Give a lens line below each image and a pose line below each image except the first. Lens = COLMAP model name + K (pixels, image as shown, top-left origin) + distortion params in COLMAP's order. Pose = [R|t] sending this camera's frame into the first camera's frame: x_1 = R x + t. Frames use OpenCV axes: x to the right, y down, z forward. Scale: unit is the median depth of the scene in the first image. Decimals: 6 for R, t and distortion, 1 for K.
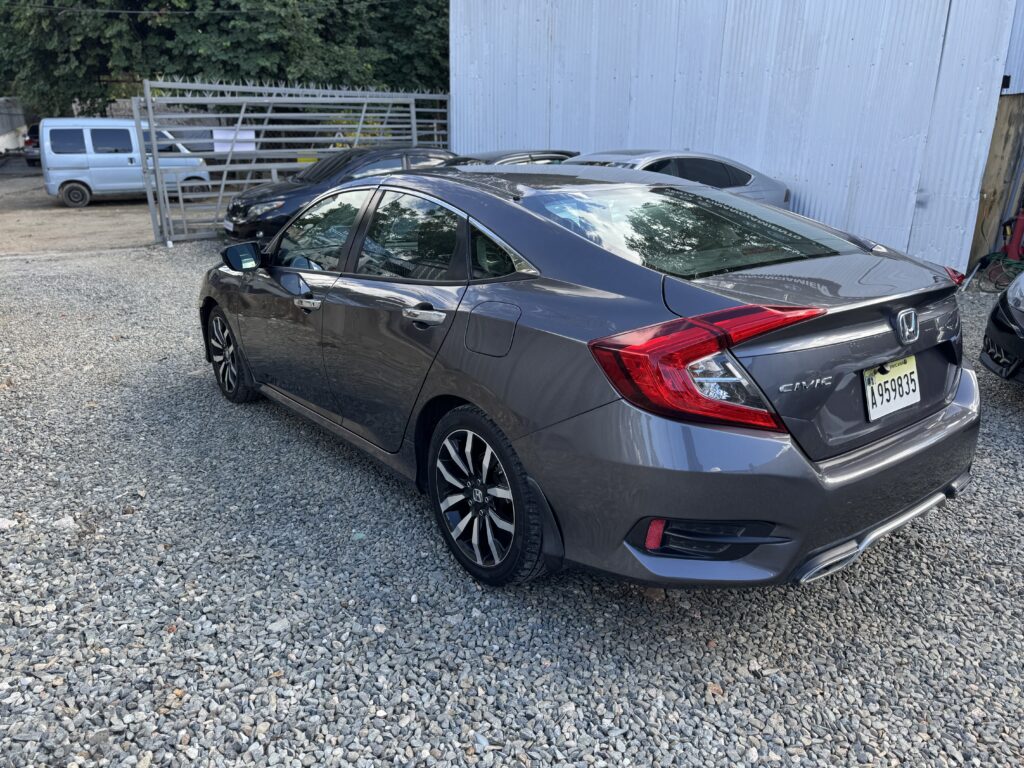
lens RADIAL K [[737.0, 0, 512.0], [0, 737.0, 384.0], [0, 0, 1]] dist [0.035162, -0.038870]
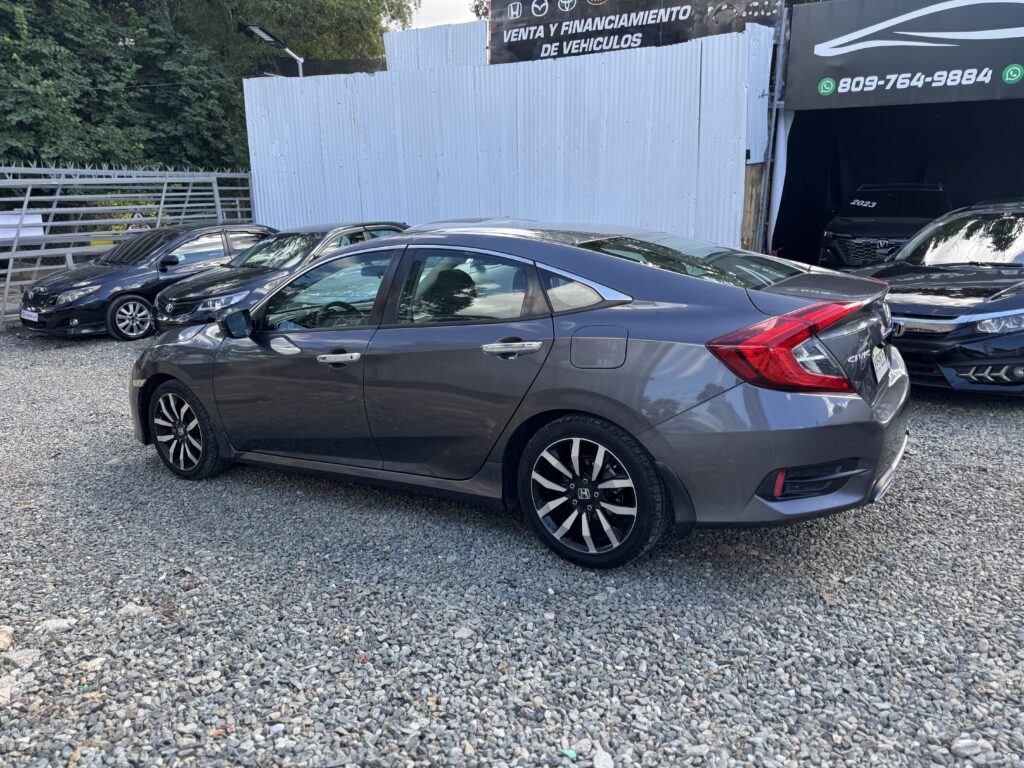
lens RADIAL K [[719.2, 0, 512.0], [0, 719.2, 384.0], [0, 0, 1]] dist [0.043894, -0.046768]
pose [[0.941738, -0.111437, 0.317350, -0.113298], [0.138959, 0.988138, -0.065377, 0.008650], [-0.306300, 0.105667, 0.946052, -0.014802]]
